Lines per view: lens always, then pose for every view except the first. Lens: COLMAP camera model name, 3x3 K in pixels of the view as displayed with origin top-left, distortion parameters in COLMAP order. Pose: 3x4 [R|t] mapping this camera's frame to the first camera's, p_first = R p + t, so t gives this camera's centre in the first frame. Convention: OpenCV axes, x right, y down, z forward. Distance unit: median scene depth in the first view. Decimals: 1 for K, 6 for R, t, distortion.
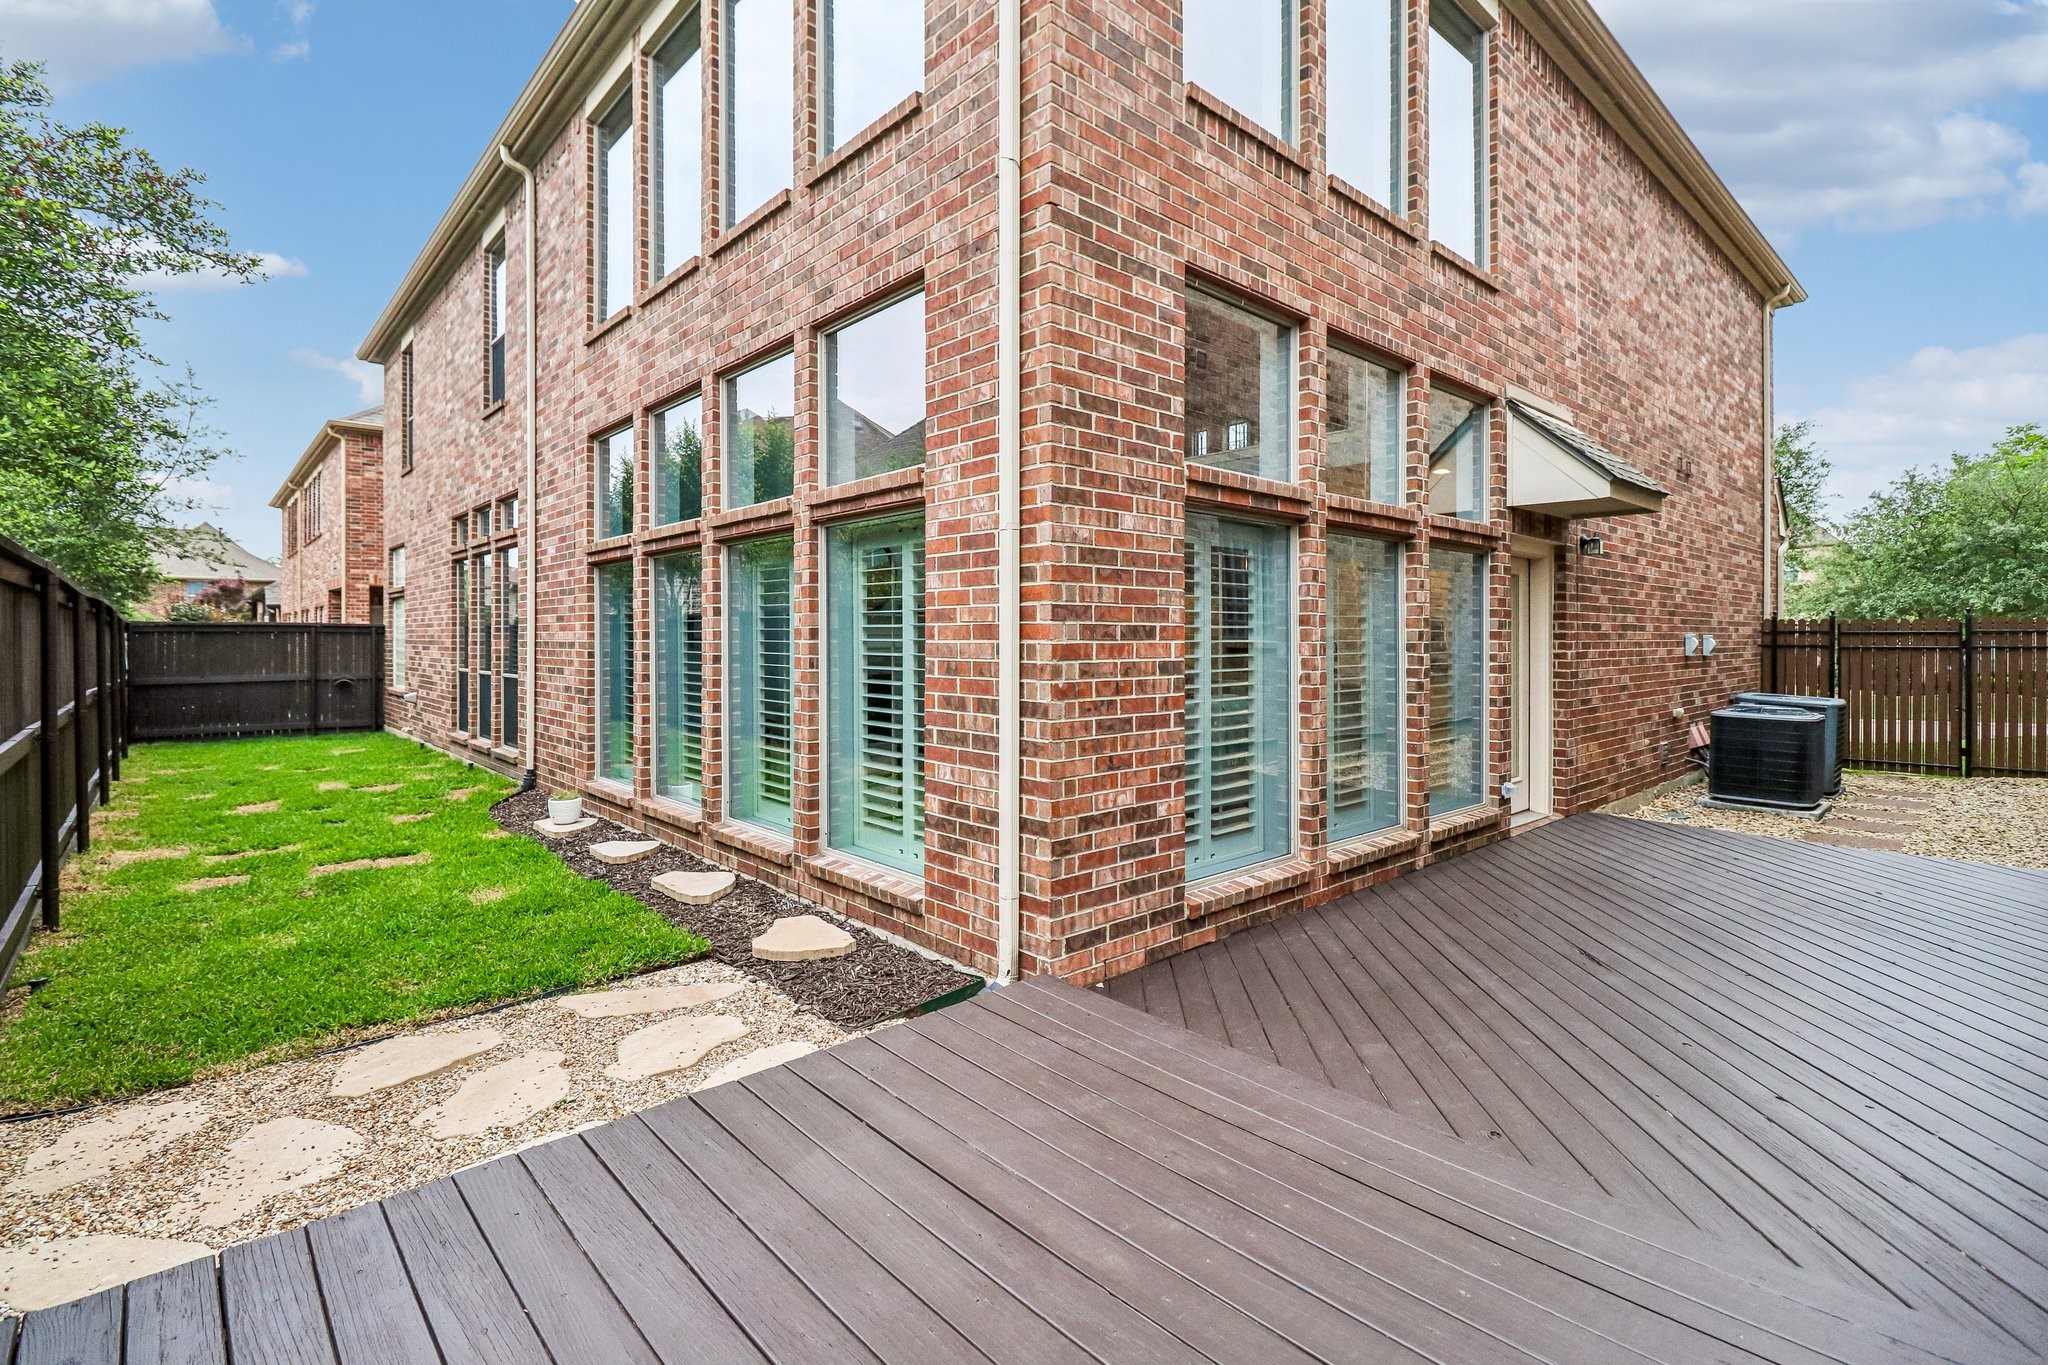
lens RADIAL K [[948.9, 0, 1015.0], [0, 948.9, 672.0], [0, 0, 1]] dist [0.016167, -0.006188]
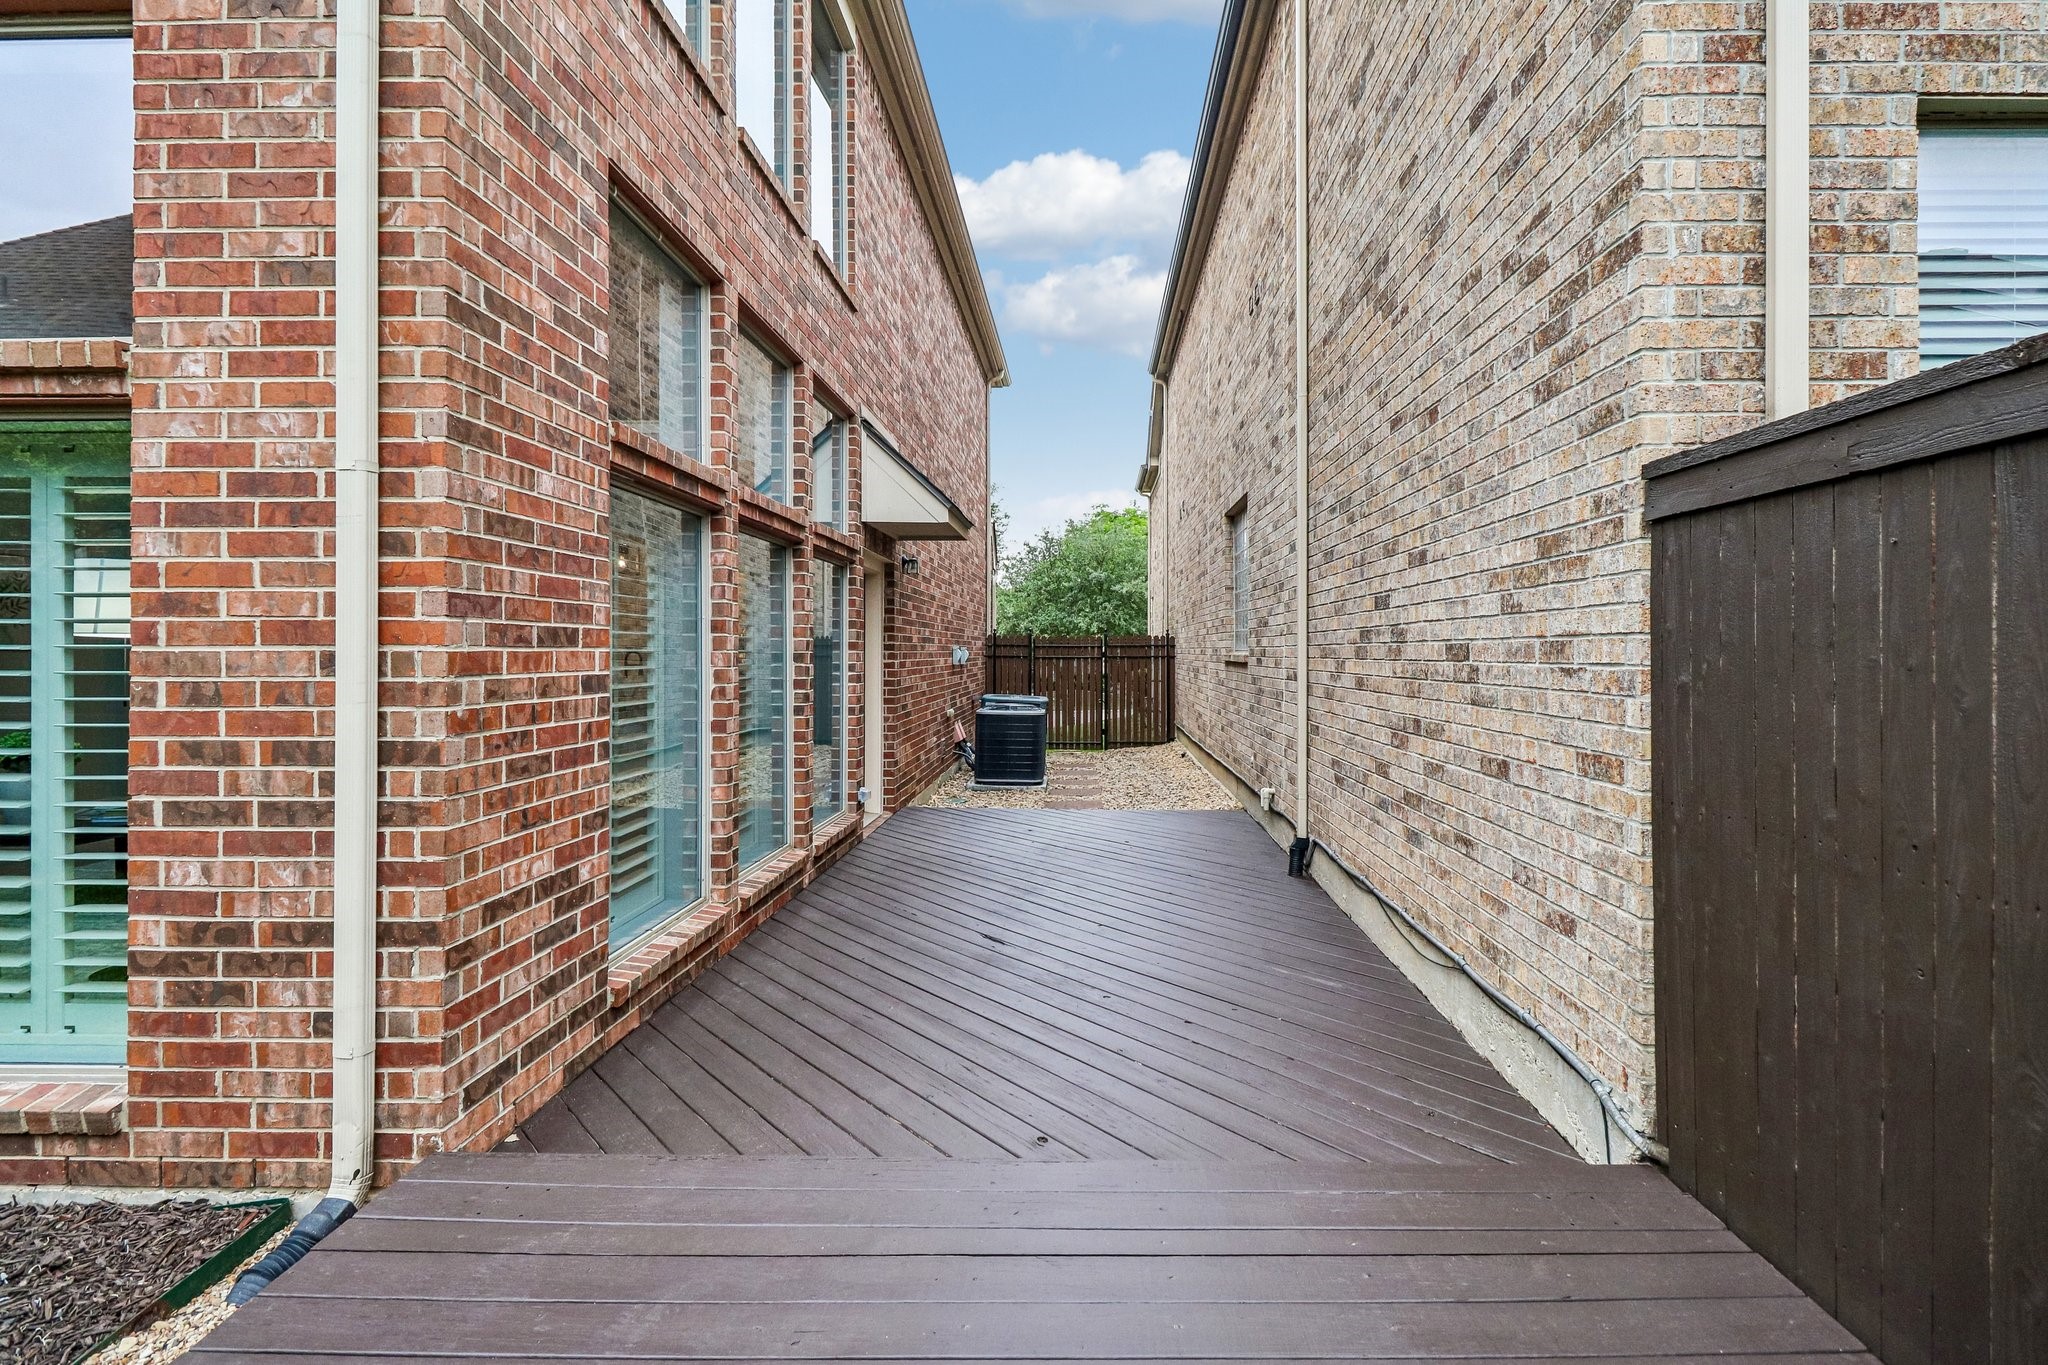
lens RADIAL K [[948.9, 0, 1027.3], [0, 948.9, 669.3], [0, 0, 1]] dist [0.016167, -0.006188]
pose [[0.674912, -0.013343, 0.737777, -0.154513], [0.027001, 0.999613, -0.006622, -0.001628], [-0.737404, 0.024390, 0.675012, 0.214183]]
